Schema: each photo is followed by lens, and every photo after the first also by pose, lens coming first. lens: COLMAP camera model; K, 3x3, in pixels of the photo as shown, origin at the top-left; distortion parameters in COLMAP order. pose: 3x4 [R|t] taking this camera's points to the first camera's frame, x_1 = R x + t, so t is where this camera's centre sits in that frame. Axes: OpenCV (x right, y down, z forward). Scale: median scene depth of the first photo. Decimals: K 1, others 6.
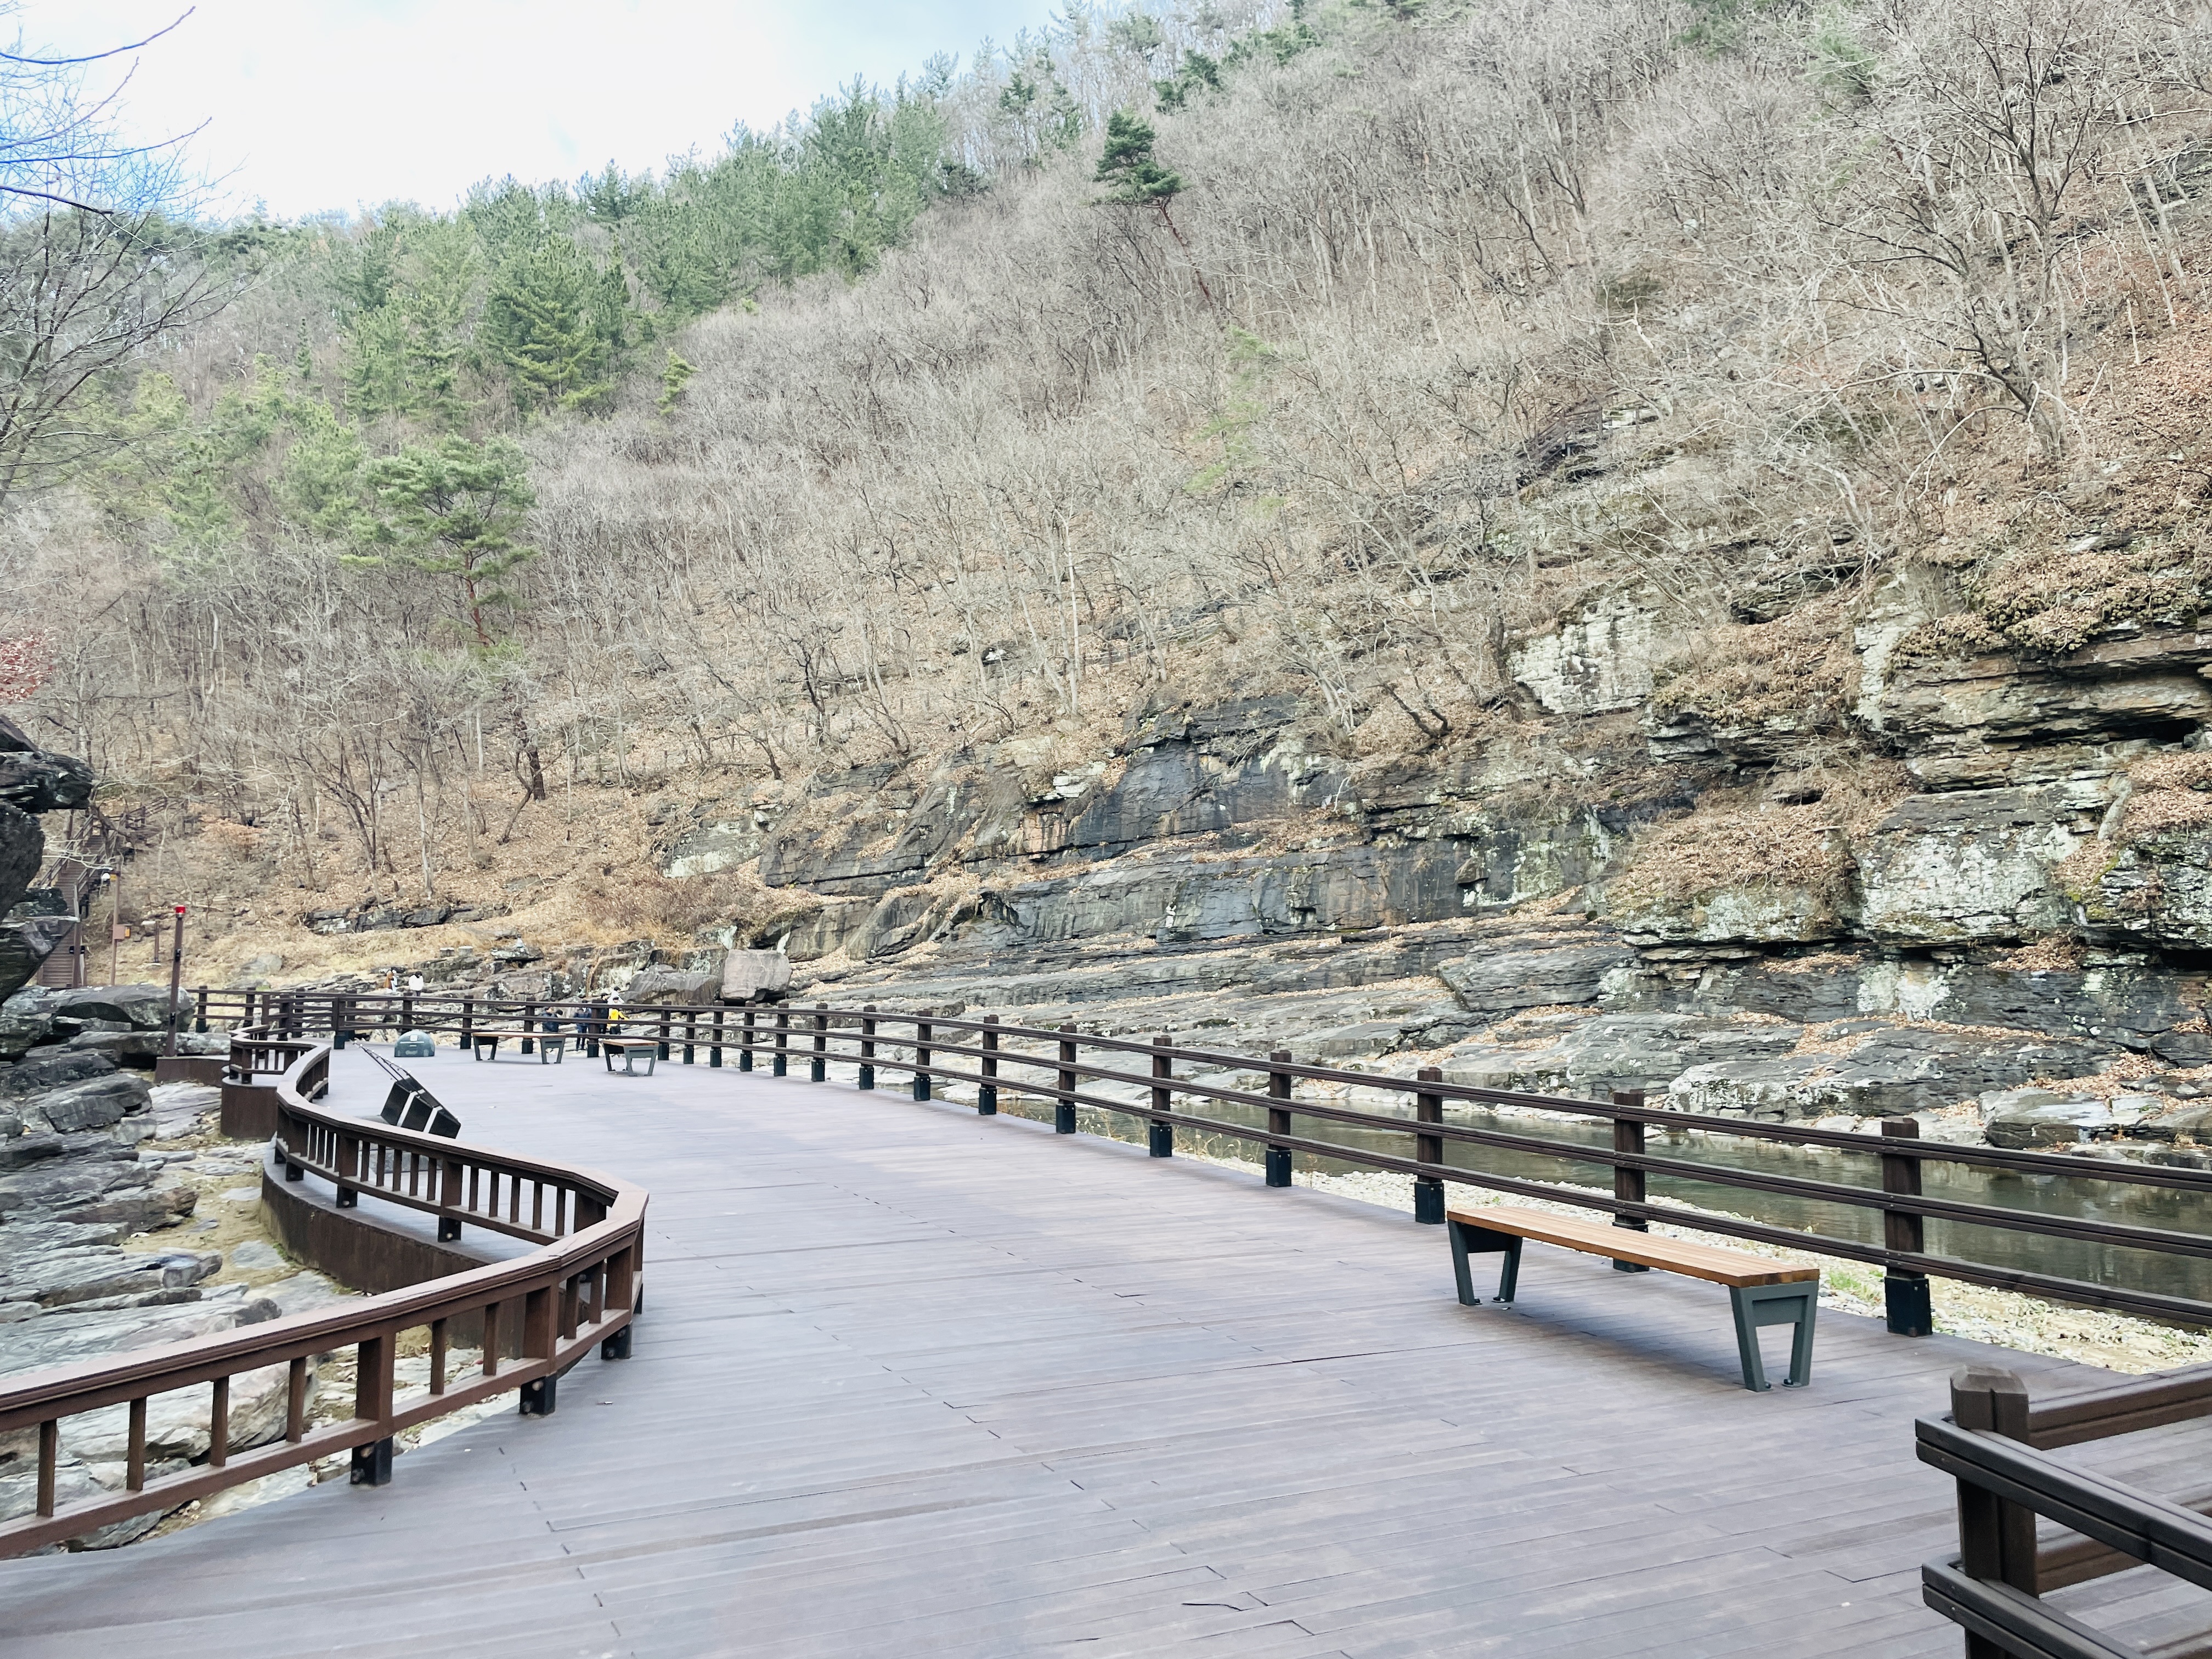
lens RADIAL K [[1679.6, 0, 1096.4], [0, 1679.6, 829.8], [0, 0, 1]] dist [0.095064, -0.122893]
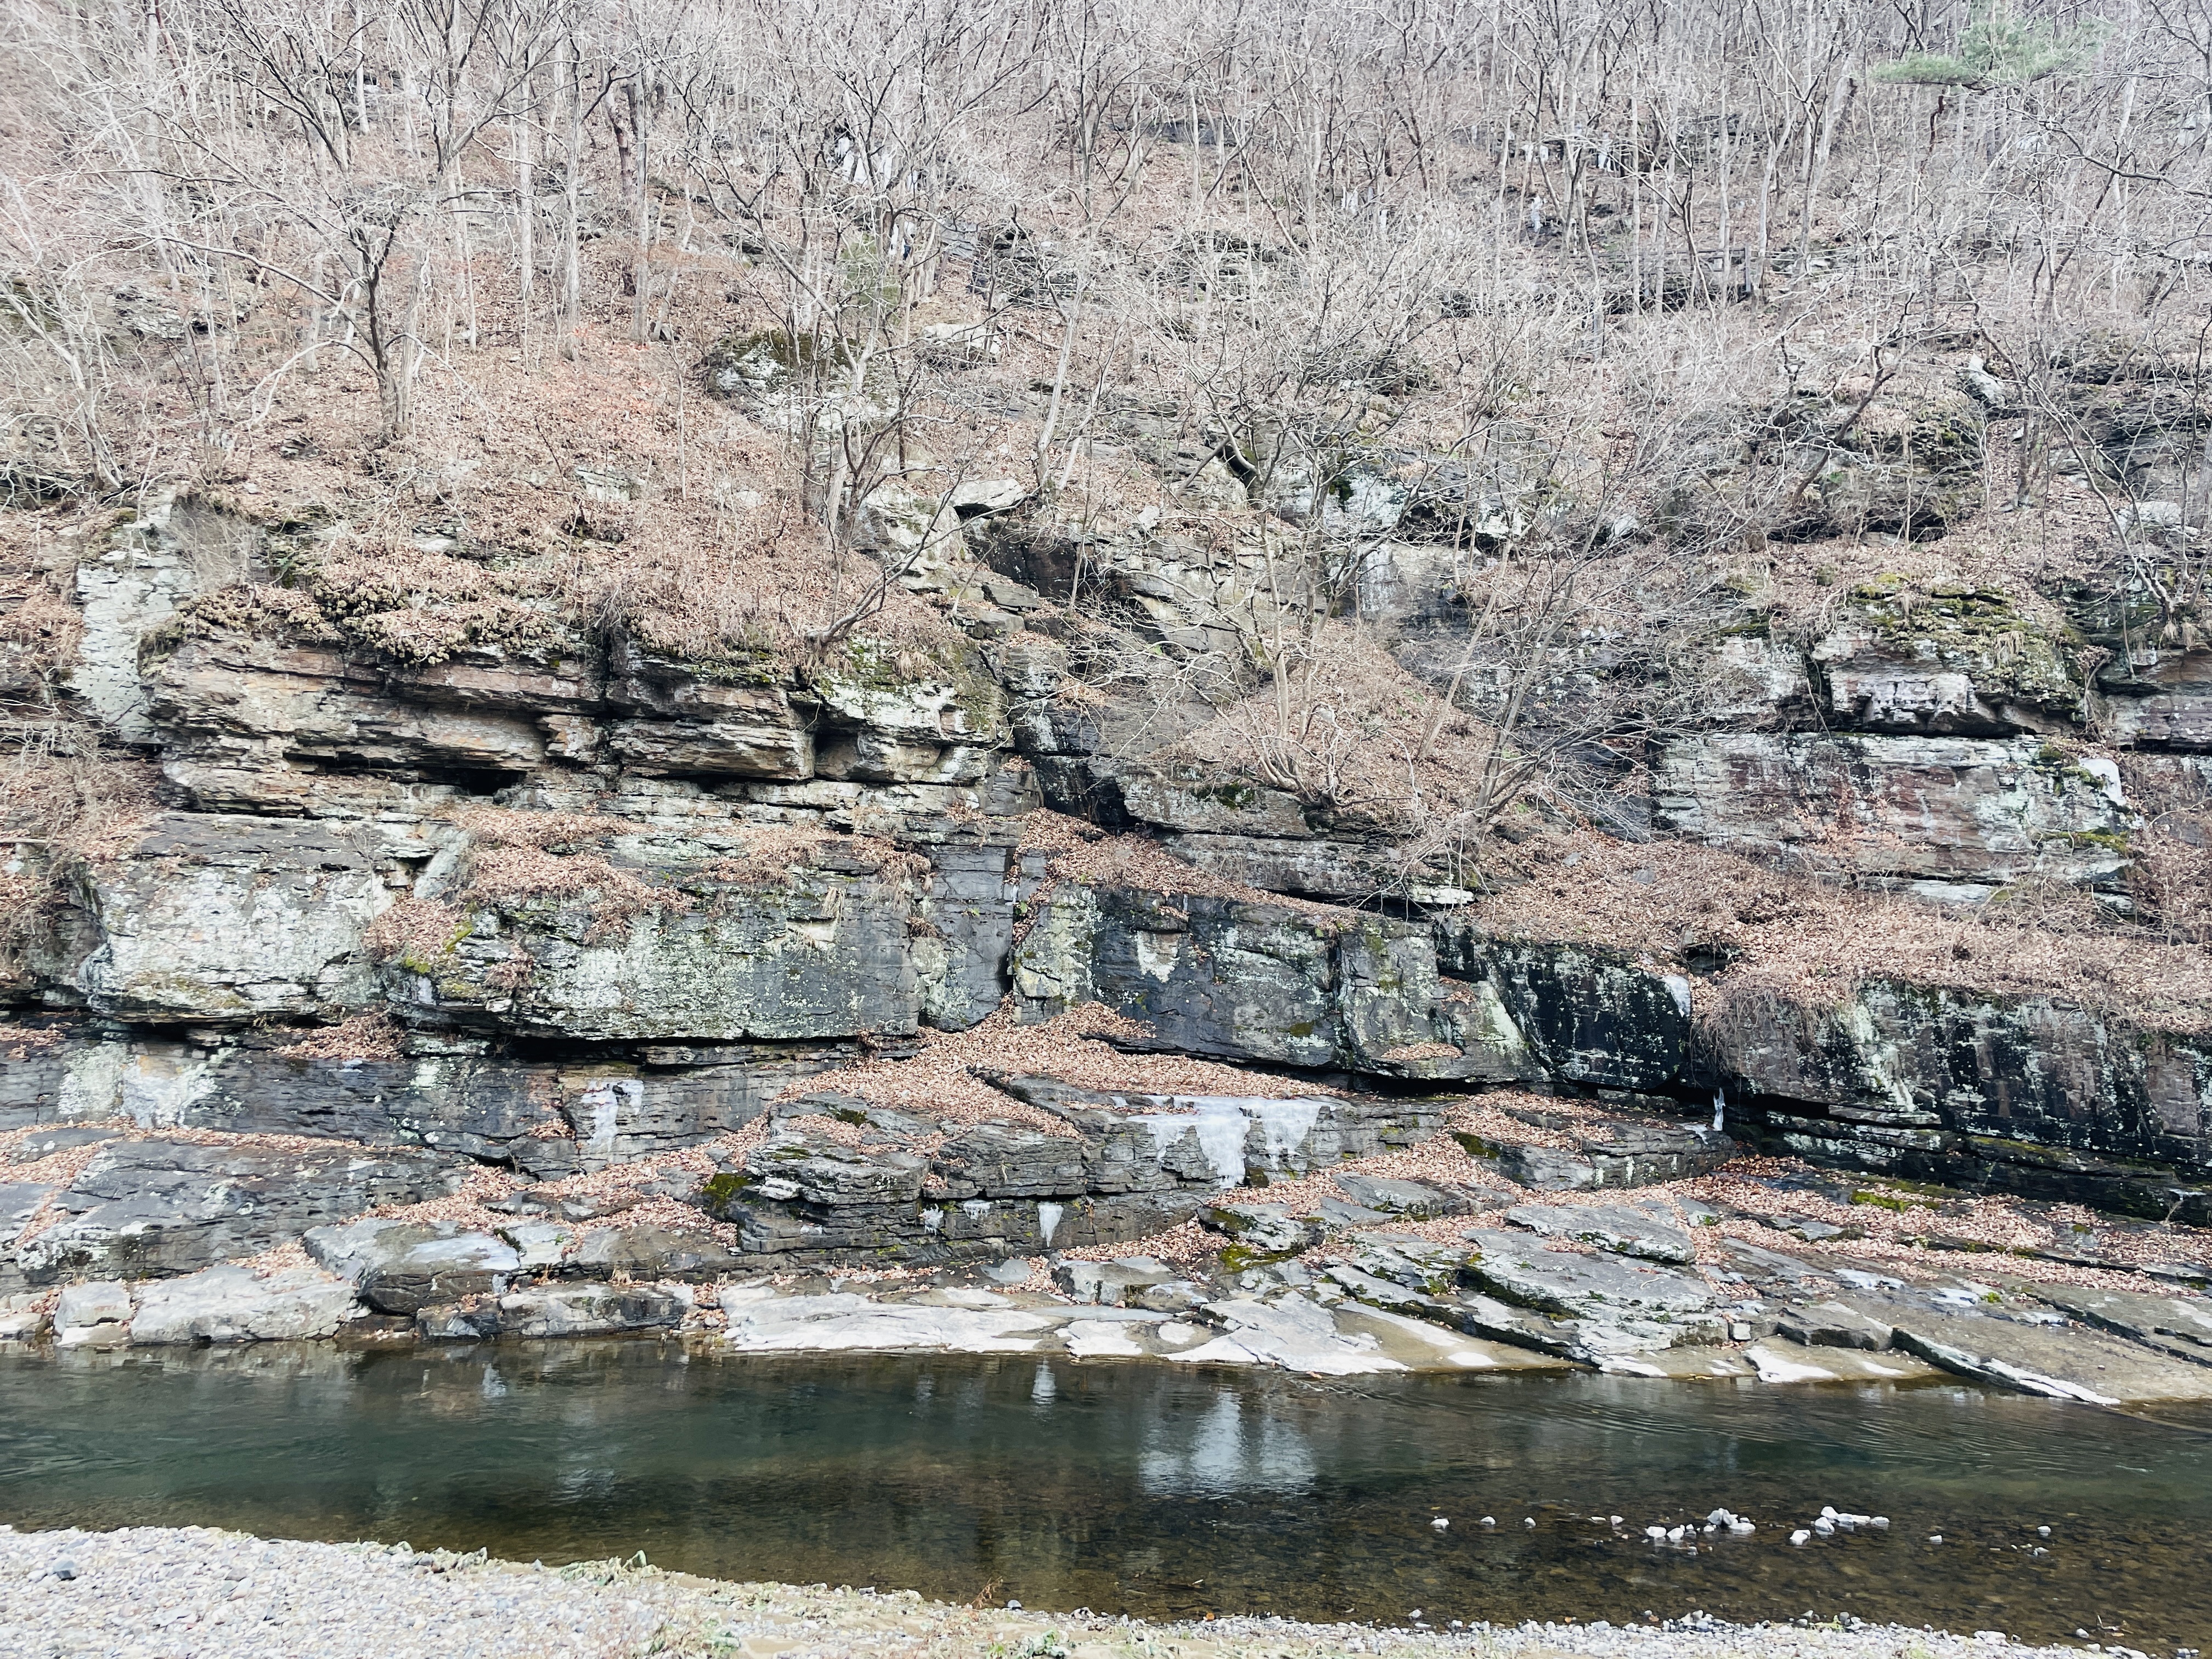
lens RADIAL K [[1679.6, 0, 1134.6], [0, 1679.6, 787.0], [0, 0, 1]] dist [0.095064, -0.122893]
pose [[0.362864, 0.158517, 0.918261, -0.045881], [-0.100986, 0.986311, -0.130358, 0.024741], [-0.926354, -0.045429, 0.373904, 0.374277]]
